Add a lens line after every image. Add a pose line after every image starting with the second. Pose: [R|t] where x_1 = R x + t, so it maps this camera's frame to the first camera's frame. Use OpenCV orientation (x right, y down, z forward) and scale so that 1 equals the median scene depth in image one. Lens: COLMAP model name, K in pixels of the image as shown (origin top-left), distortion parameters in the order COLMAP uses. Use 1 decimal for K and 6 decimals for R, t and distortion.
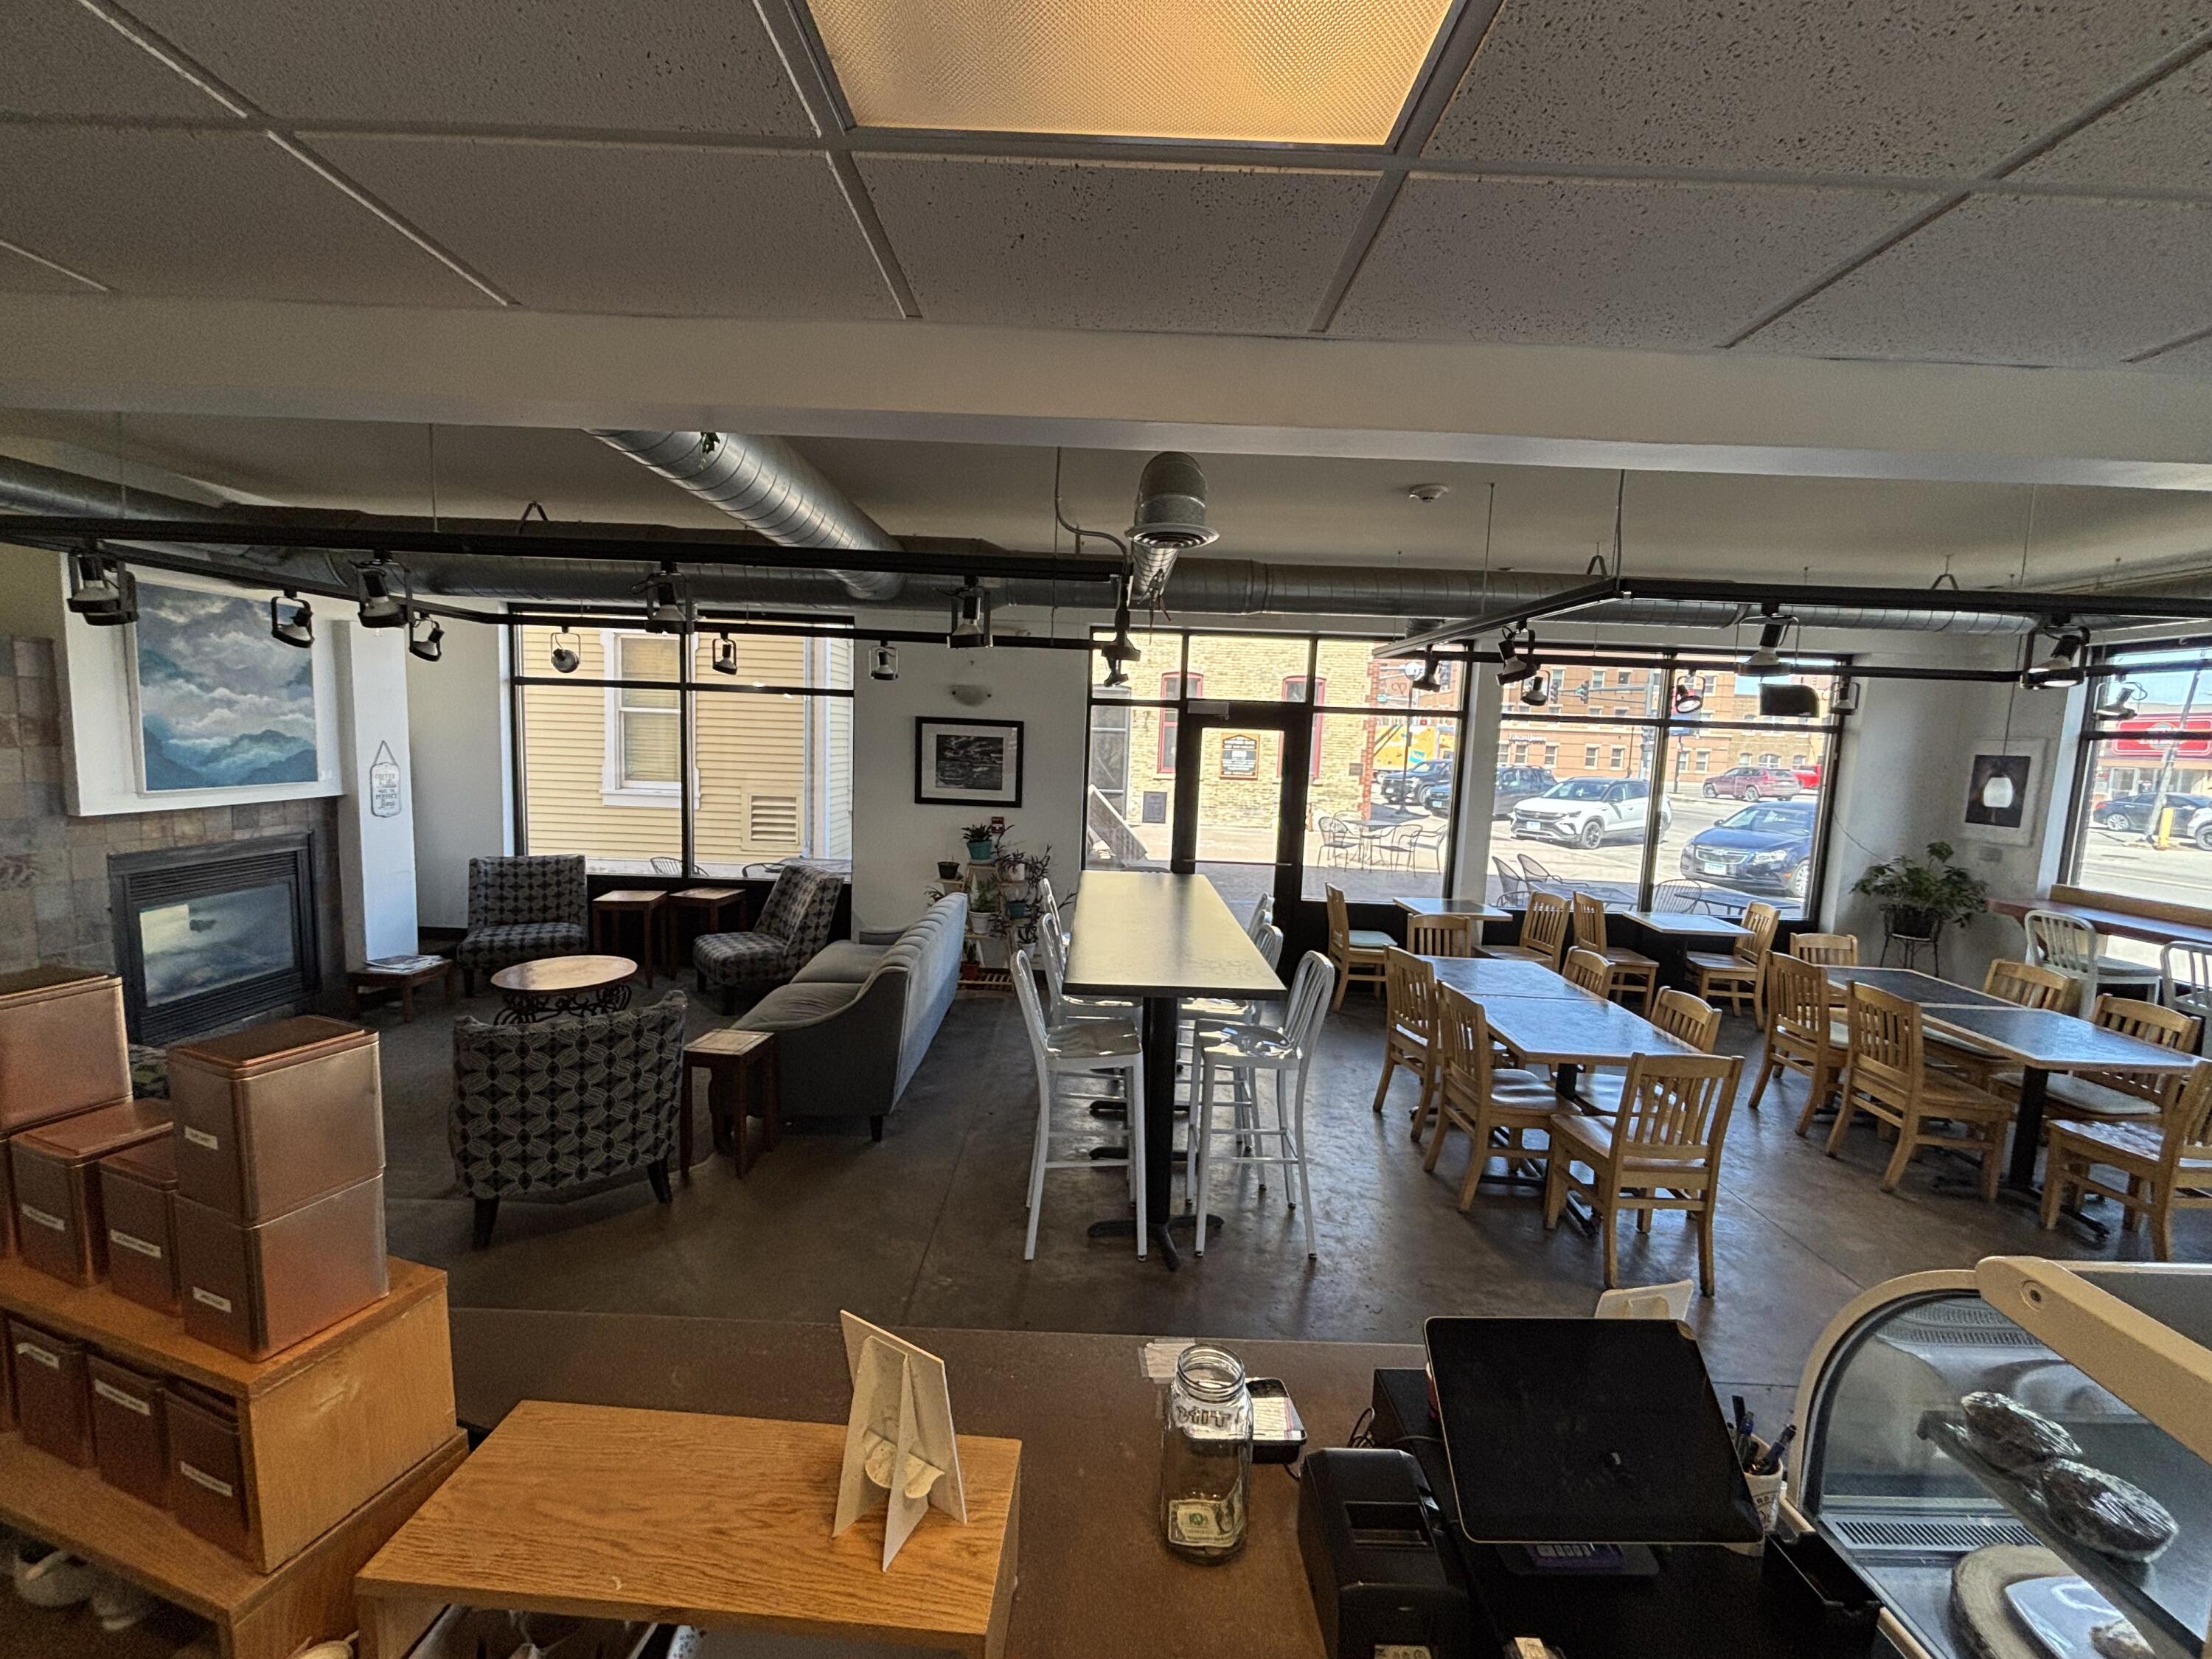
lens RADIAL K [[885.4, 0, 1100.9], [0, 885.4, 831.4], [0, 0, 1]] dist [0.010277, -0.007278]
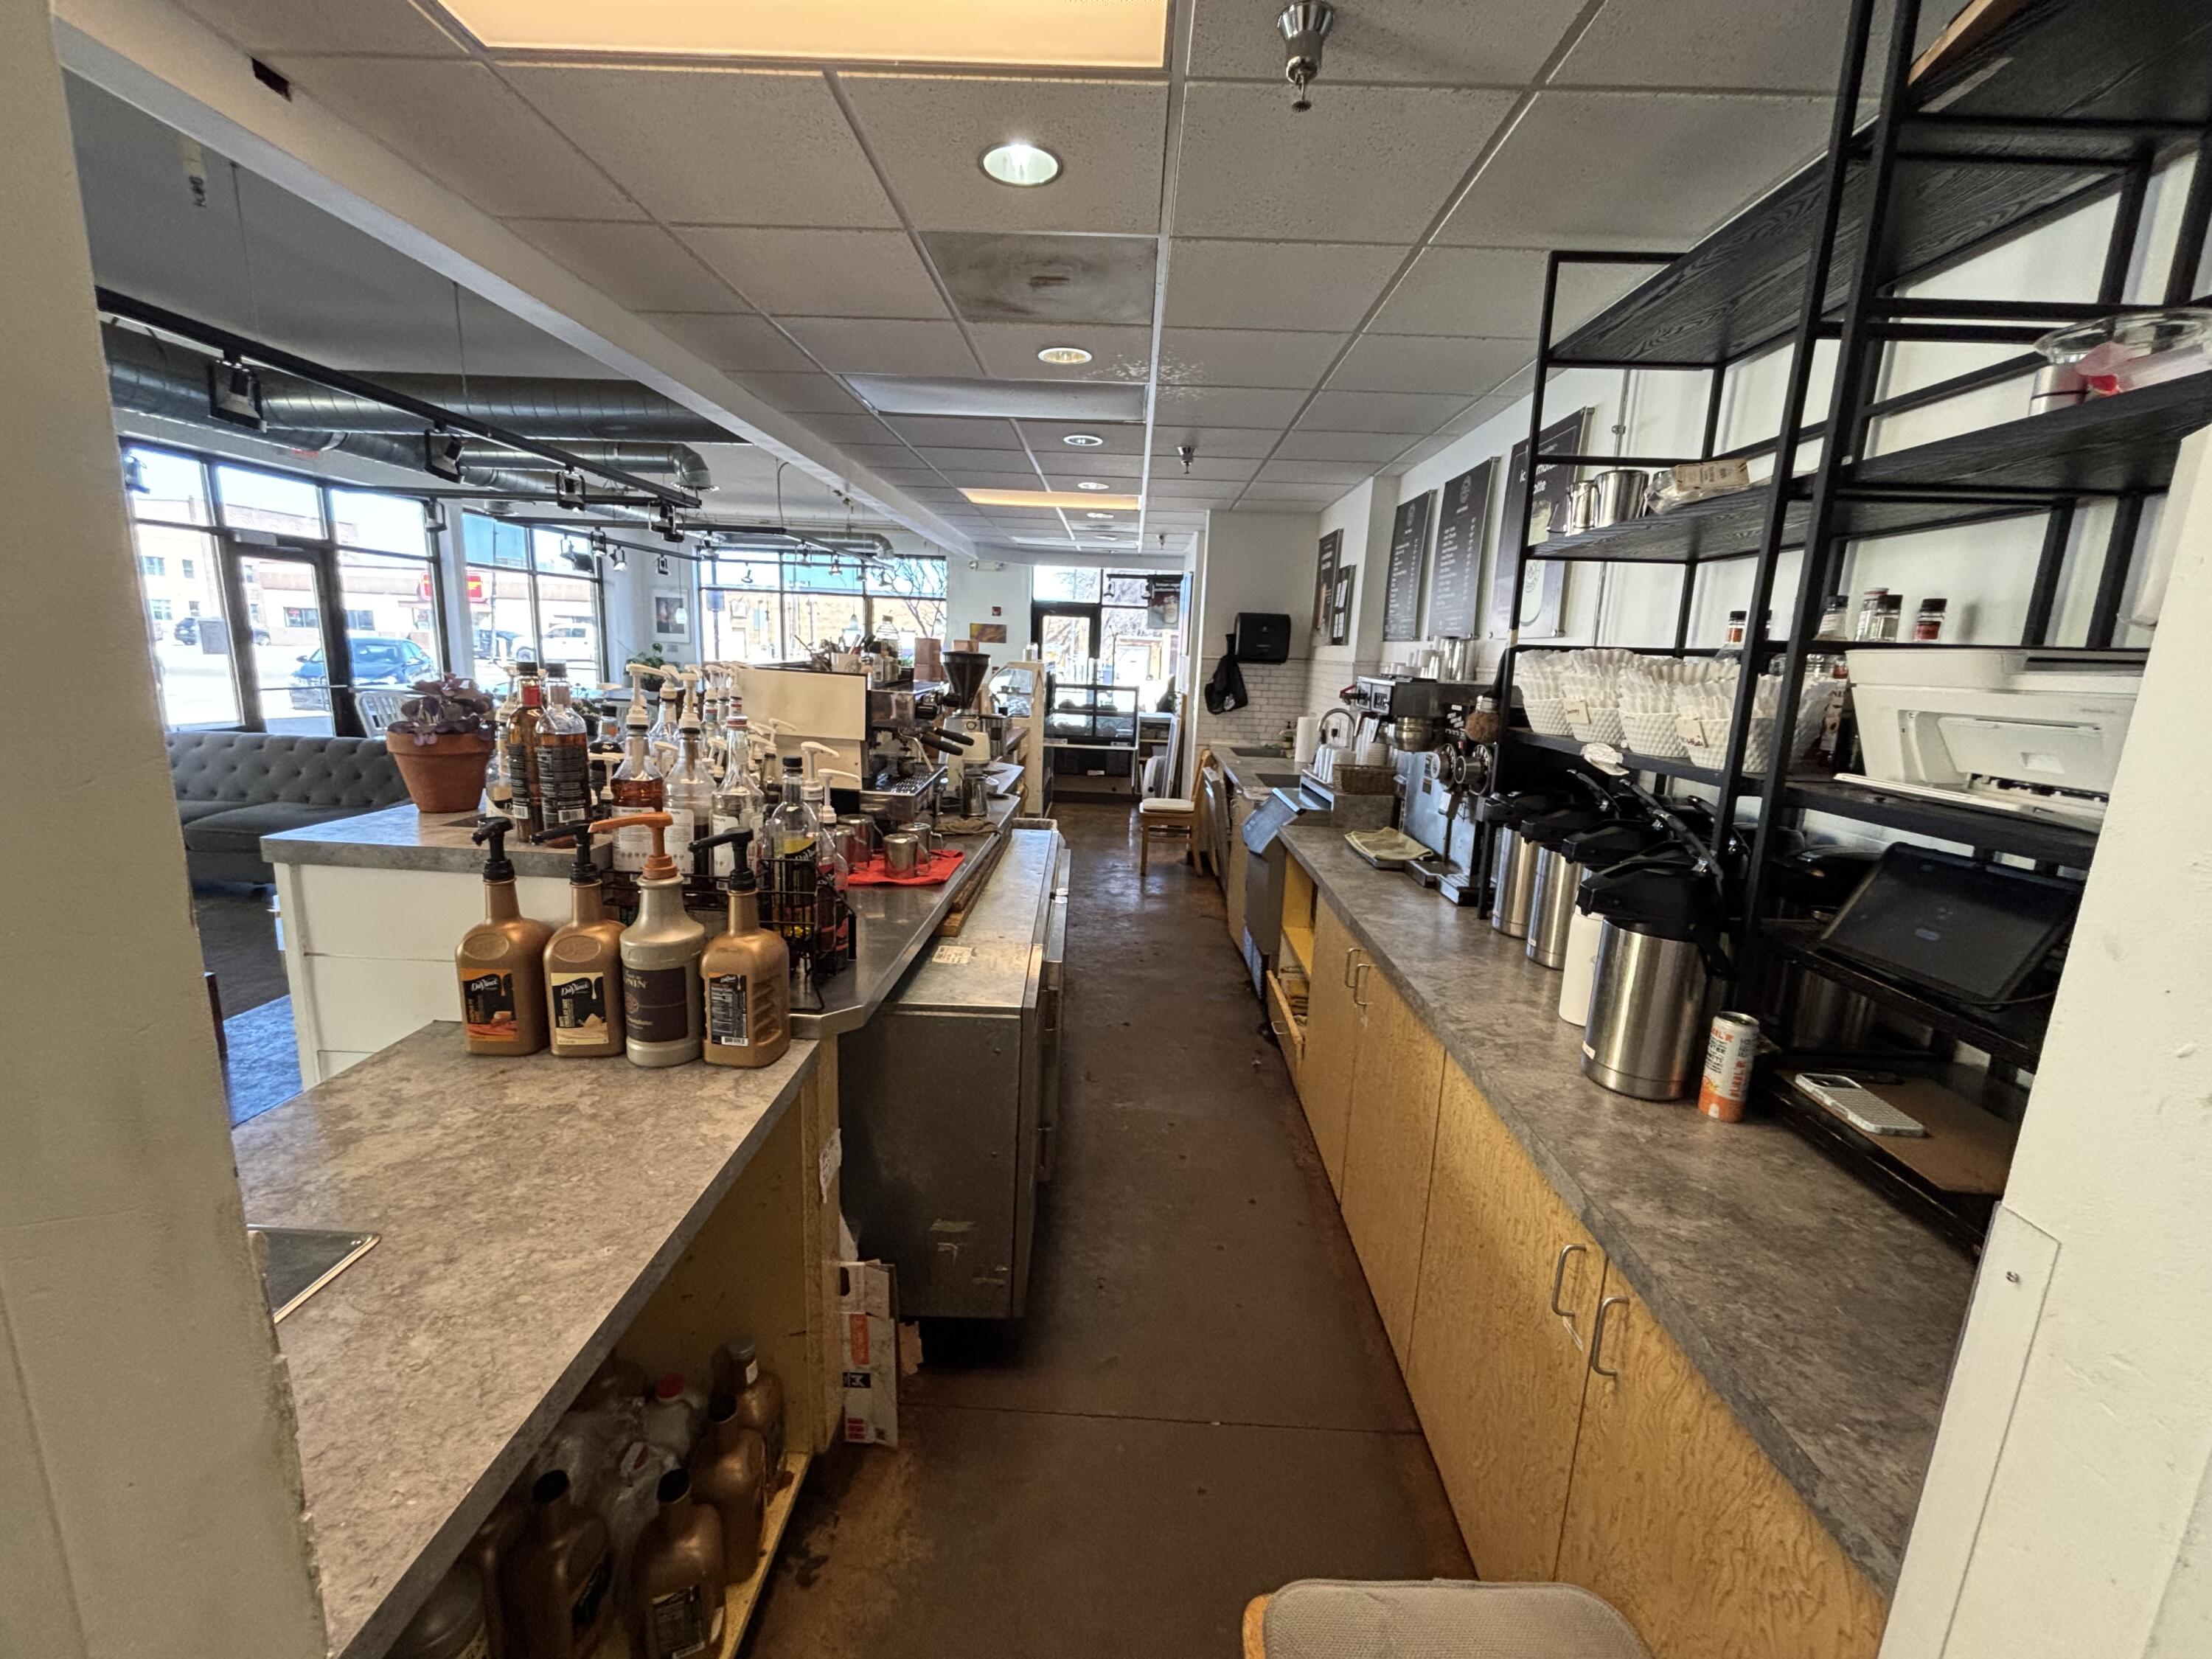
lens RADIAL K [[885.4, 0, 1100.9], [0, 885.4, 831.4], [0, 0, 1]] dist [0.010277, -0.007278]
pose [[0.031726, -0.238187, 0.970701, -0.978606], [0.035997, 0.970832, 0.237043, -0.011825], [-0.998848, 0.027422, 0.039375, -0.064220]]
